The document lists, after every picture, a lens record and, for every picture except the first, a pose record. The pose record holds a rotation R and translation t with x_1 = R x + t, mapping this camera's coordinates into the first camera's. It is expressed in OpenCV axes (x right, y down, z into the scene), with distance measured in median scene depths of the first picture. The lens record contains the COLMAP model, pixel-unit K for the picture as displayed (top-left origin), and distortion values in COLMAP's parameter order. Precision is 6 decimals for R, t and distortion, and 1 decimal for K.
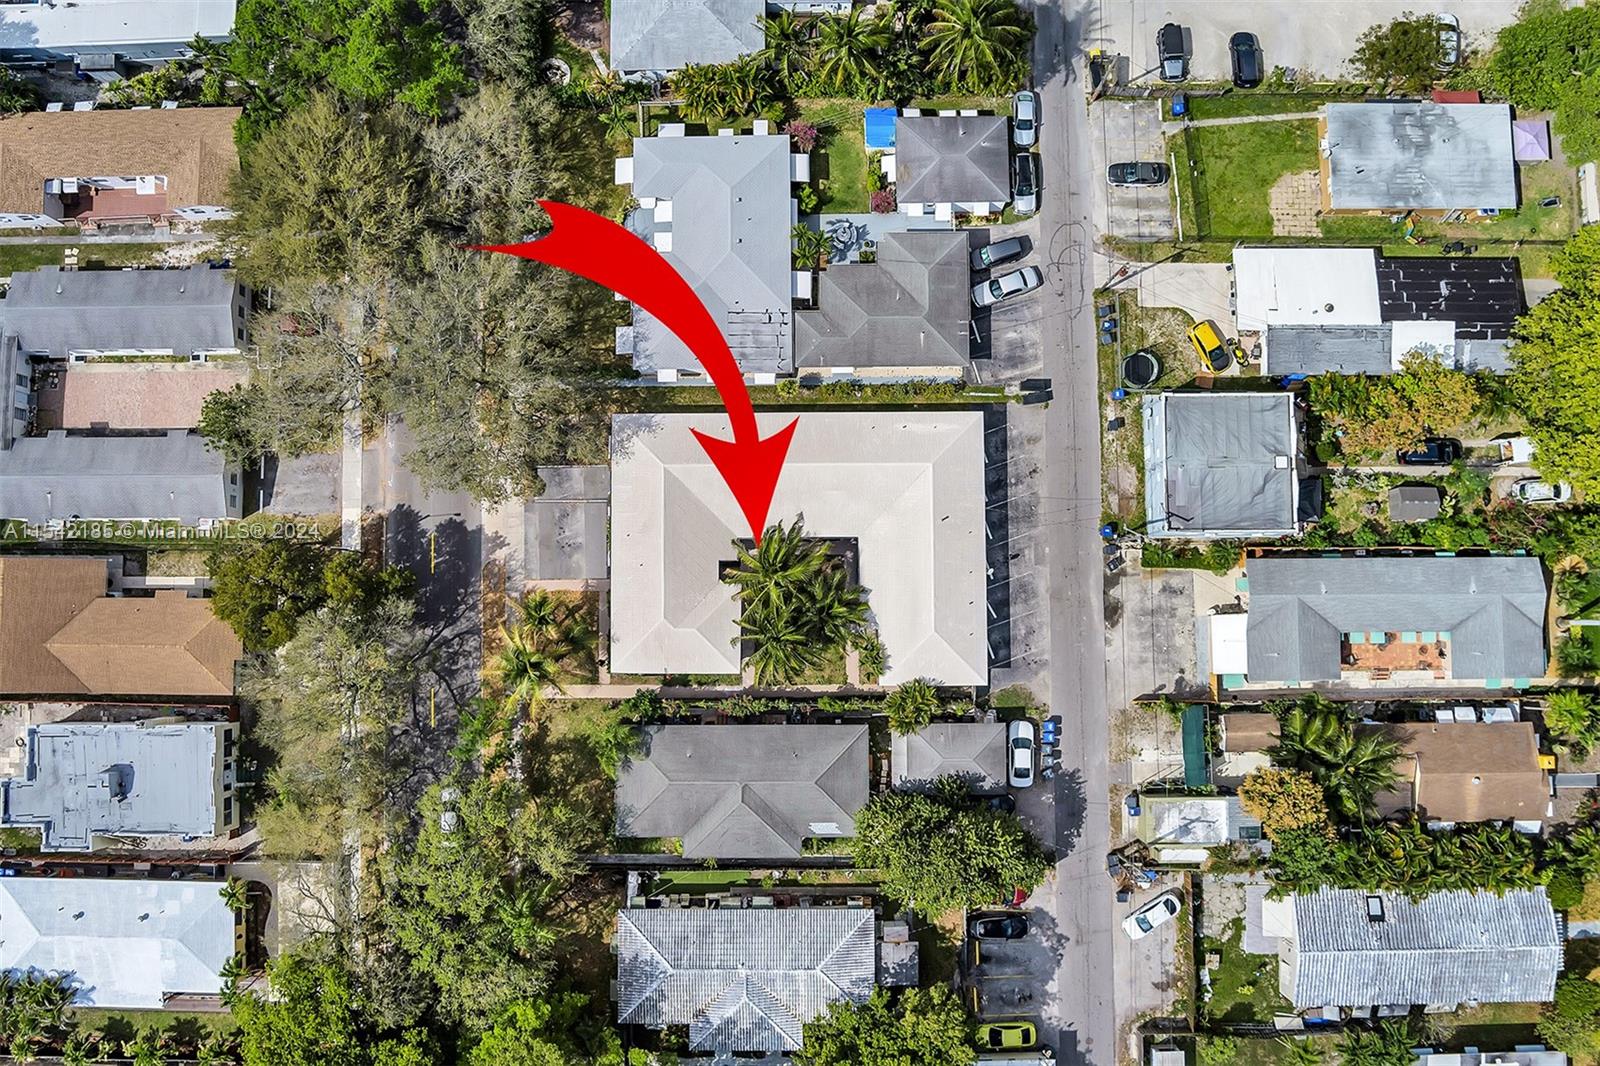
lens RADIAL K [[1270.6, 0, 832.0], [0, 1270.6, 525.4], [0, 0, 1]] dist [-0.064929, 0.004004]
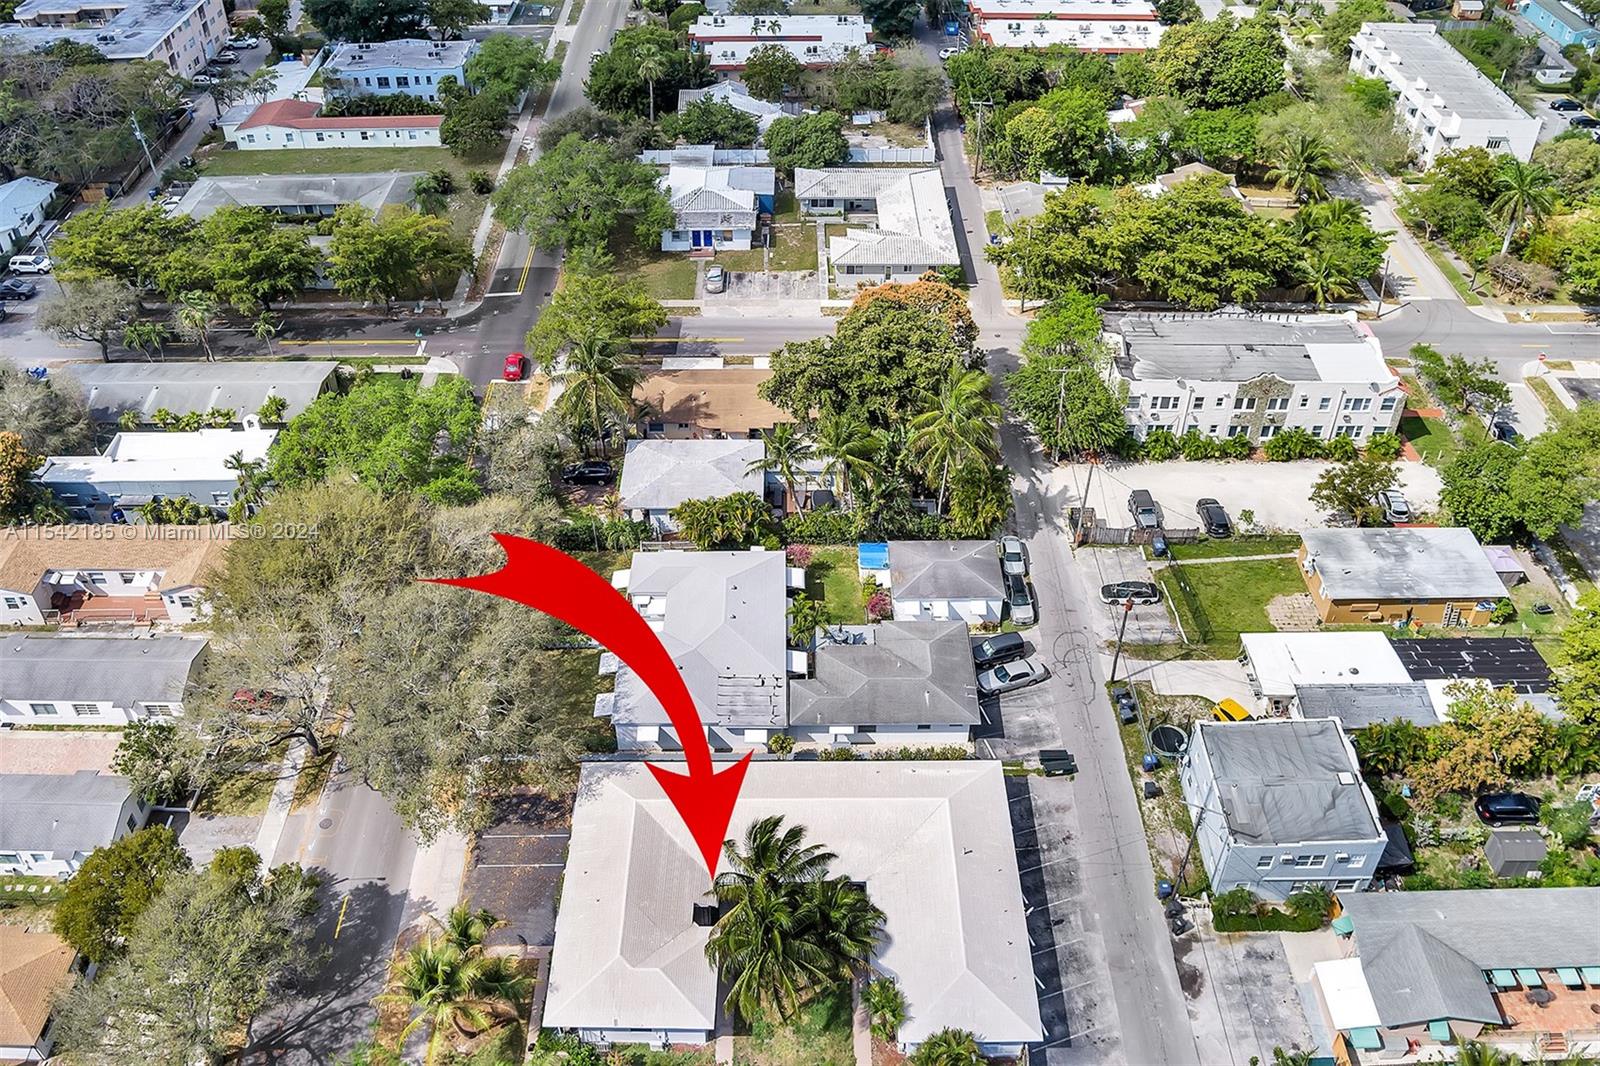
lens RADIAL K [[1335.2, 0, 834.1], [0, 1335.2, 538.0], [0, 0, 1]] dist [-0.083224, -0.011907]
pose [[0.999856, -0.006808, 0.015526, -0.010817], [0.015876, 0.697266, -0.716636, 0.457471], [-0.005947, 0.716780, 0.697274, 0.234729]]
